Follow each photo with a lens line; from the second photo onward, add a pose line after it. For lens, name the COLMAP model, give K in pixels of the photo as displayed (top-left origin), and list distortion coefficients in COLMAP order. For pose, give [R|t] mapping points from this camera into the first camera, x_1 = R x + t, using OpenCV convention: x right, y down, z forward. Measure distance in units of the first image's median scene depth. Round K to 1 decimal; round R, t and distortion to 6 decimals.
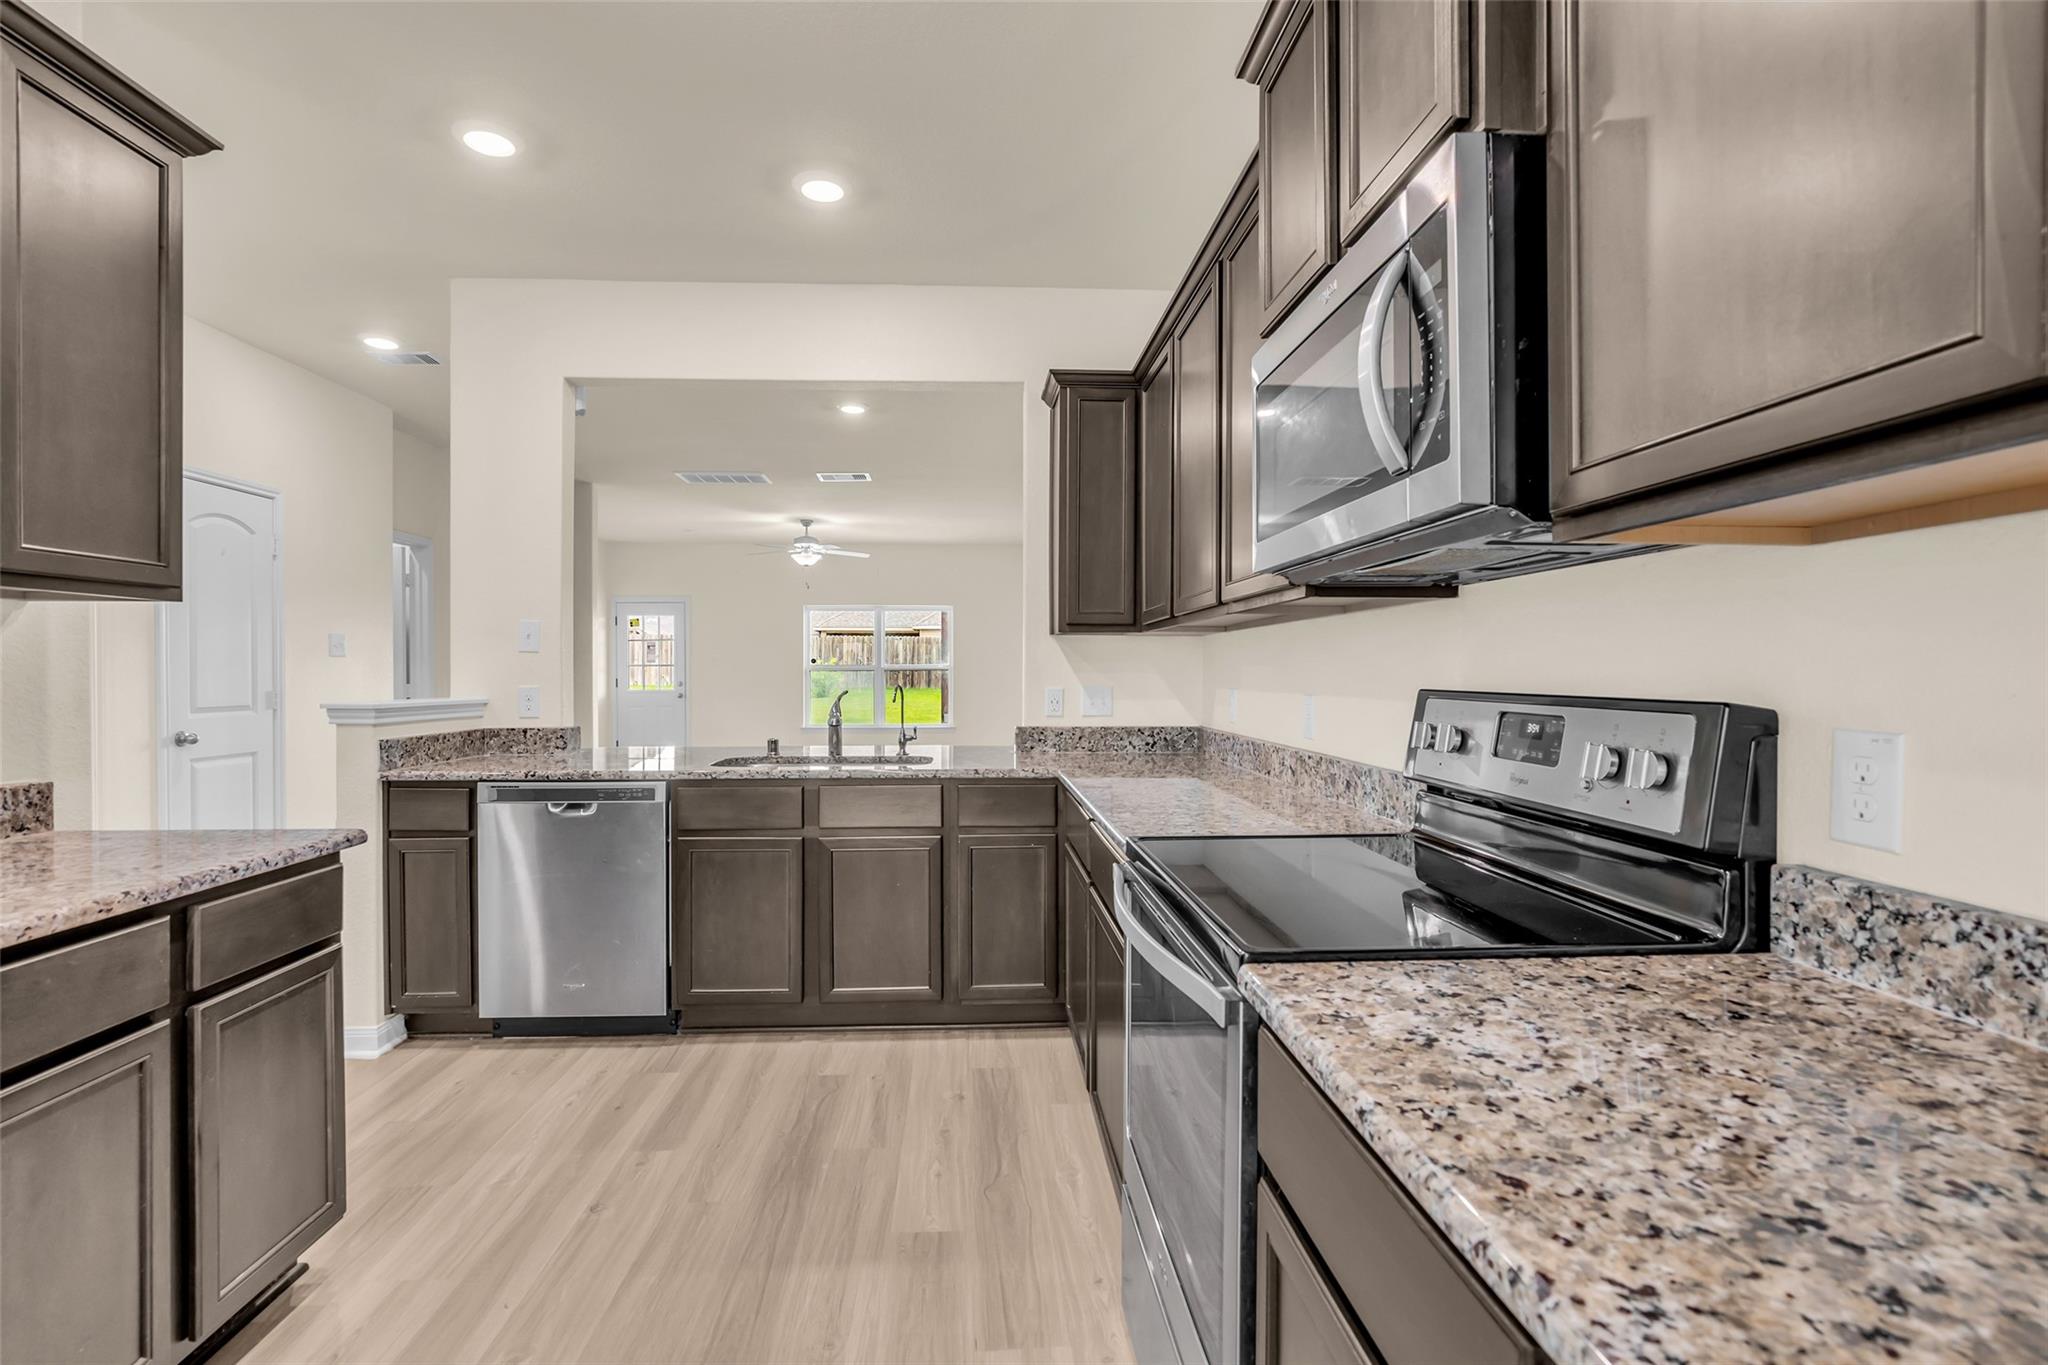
lens RADIAL K [[948.7, 0, 1020.2], [0, 948.7, 679.4], [0, 0, 1]] dist [-0.017992, 0.005076]
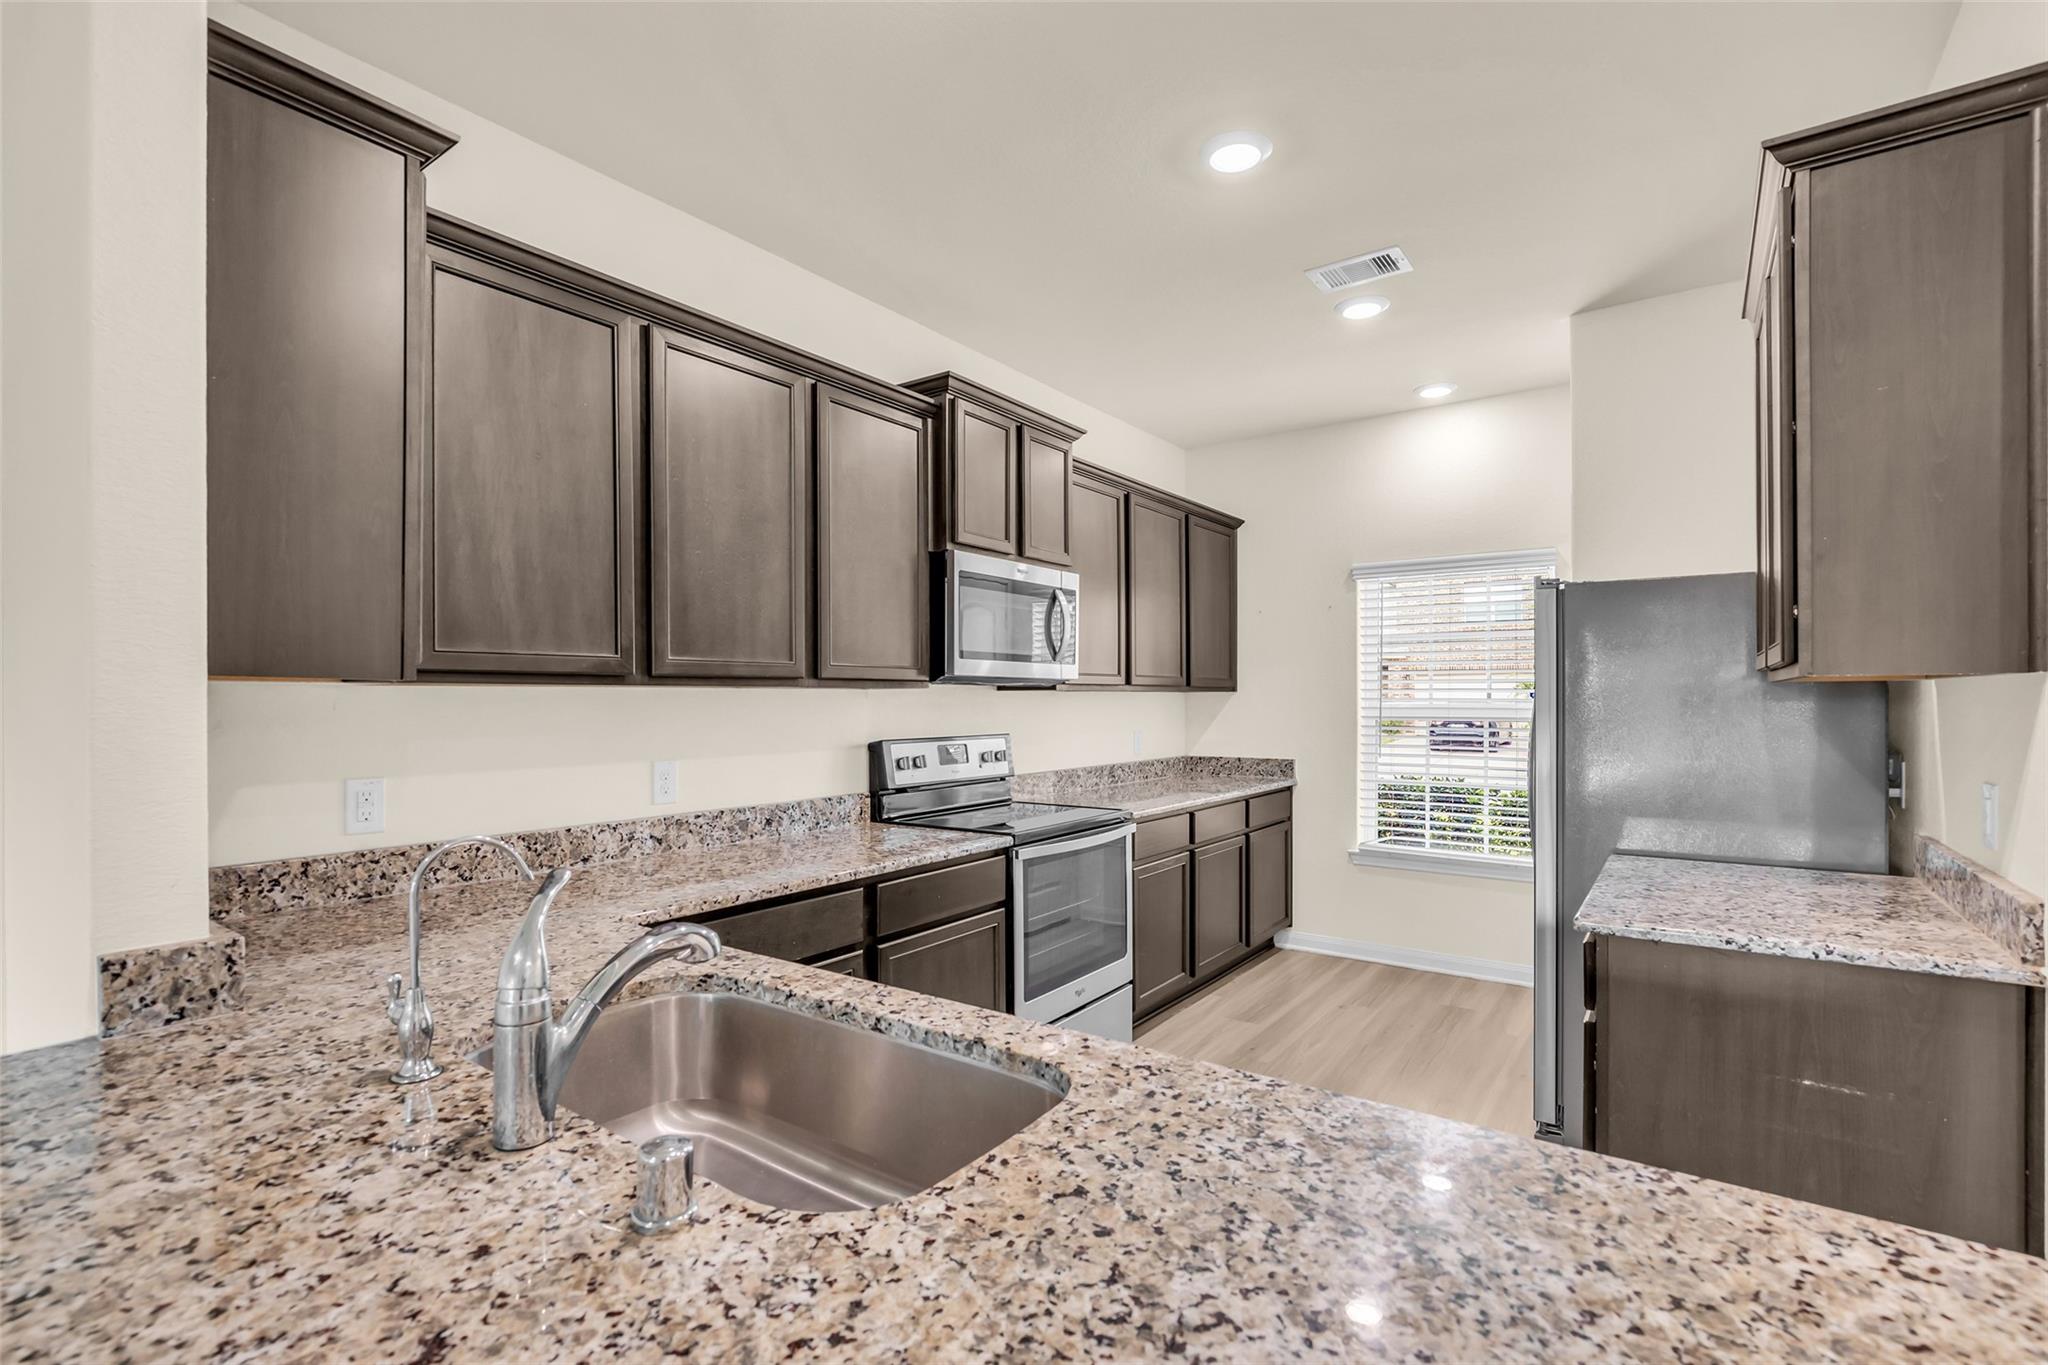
lens RADIAL K [[948.7, 0, 1018.9], [0, 948.7, 702.1], [0, 0, 1]] dist [-0.017992, 0.005076]
pose [[-0.777857, 0.000850, 0.628441, -0.591914], [0.008971, 0.999912, 0.009751, -0.050066], [-0.628377, 0.013222, -0.777796, 1.447924]]
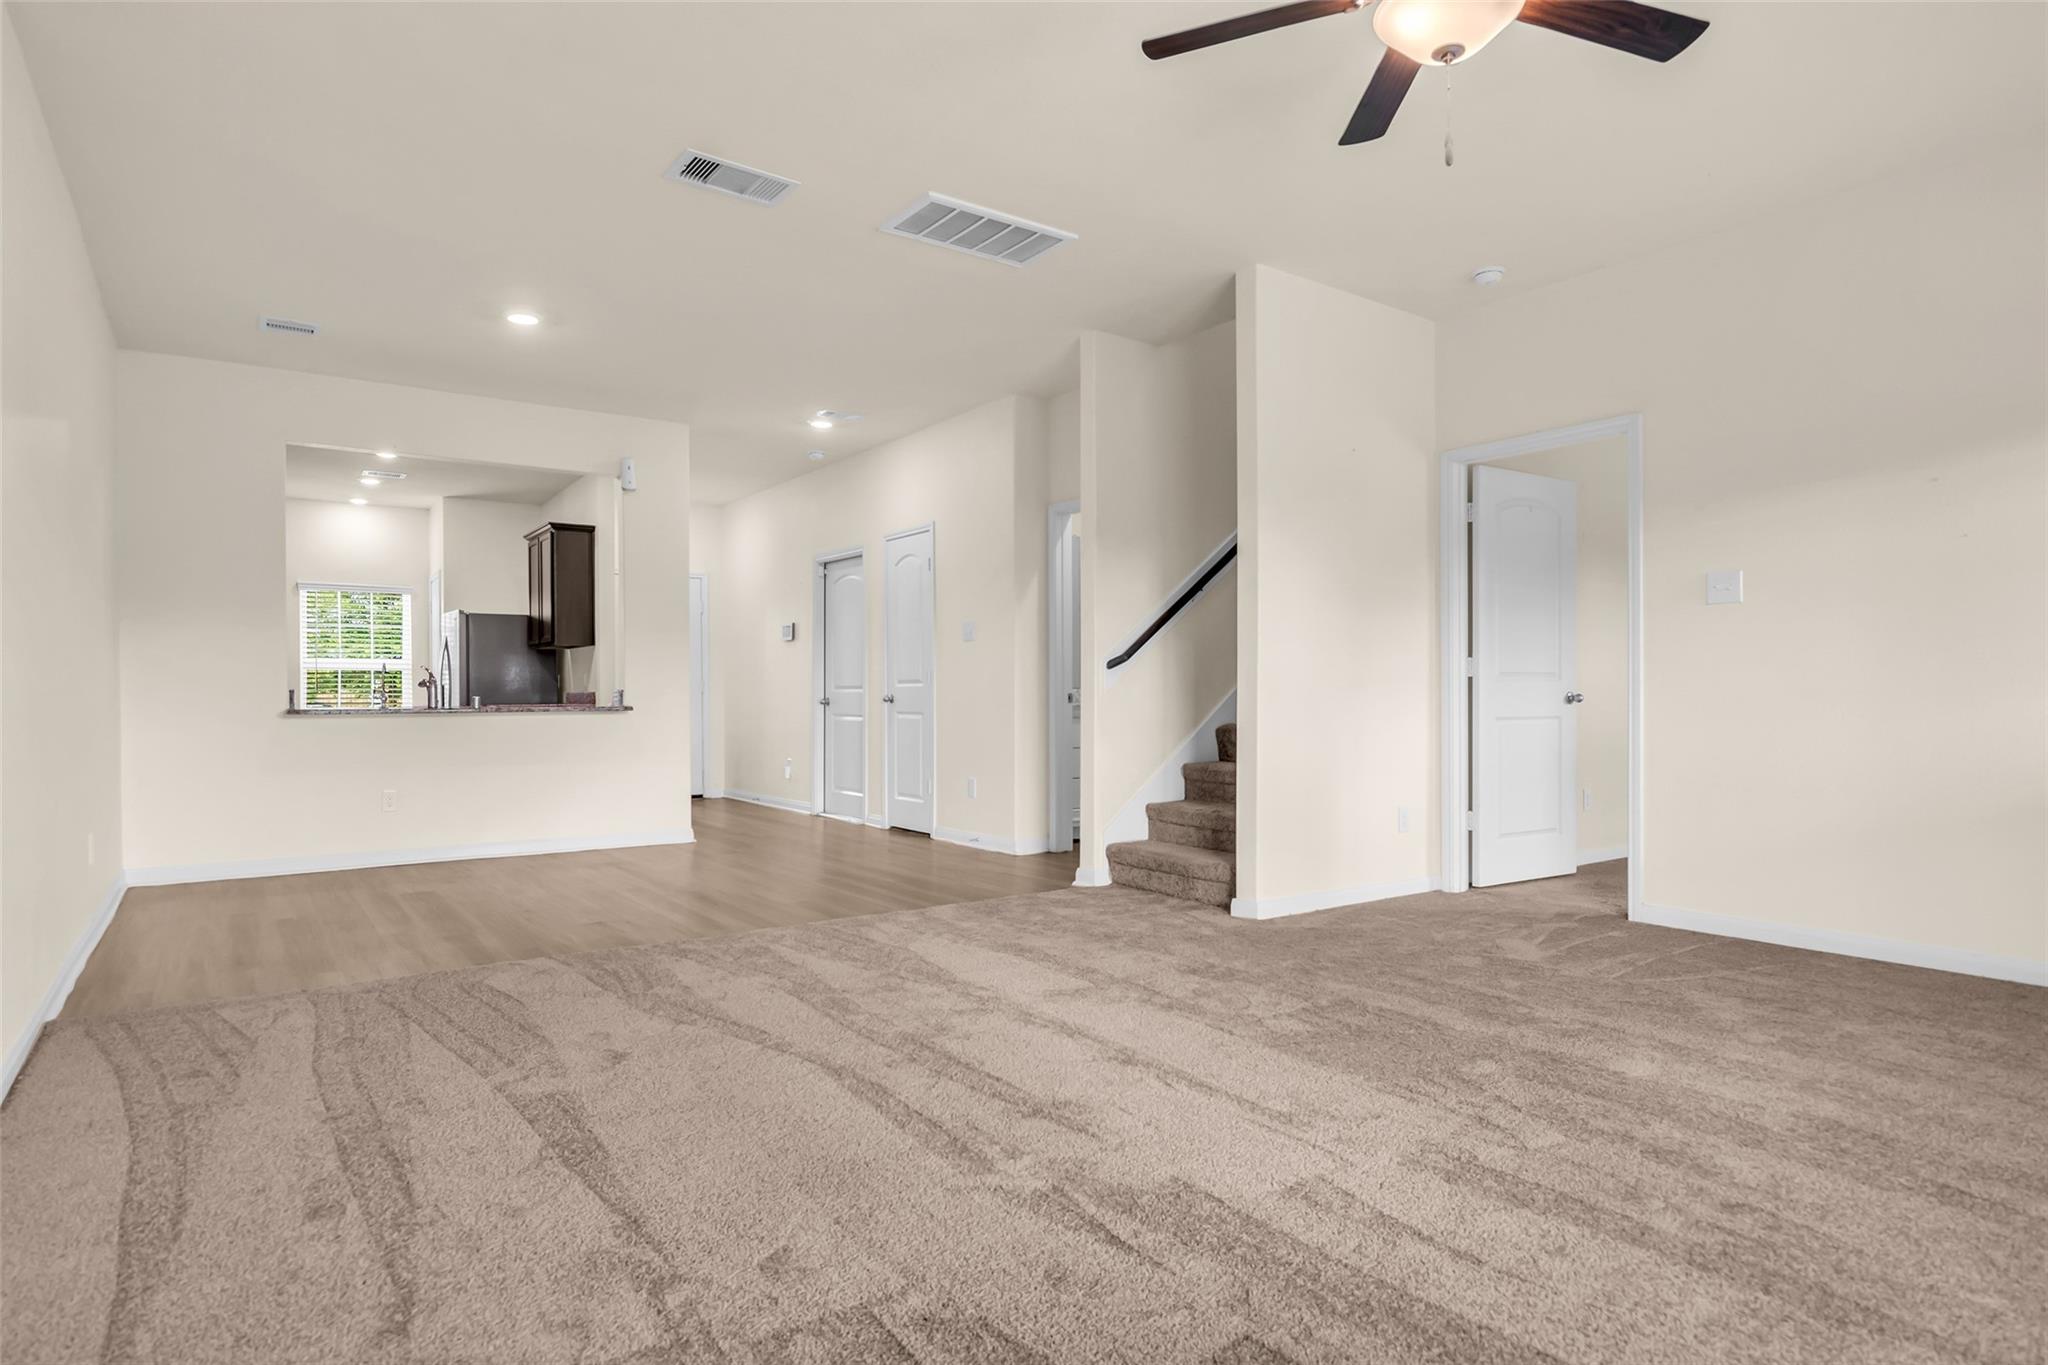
lens RADIAL K [[1125.0, 0, 1014.1], [0, 1125.0, 718.5], [0, 0, 1]] dist [-0.014154, 0.004780]
pose [[-0.849464, 0.013899, -0.527463, -0.036381], [-0.001754, 0.999573, 0.029164, 0.054456], [0.527643, 0.025698, -0.849077, 3.984737]]
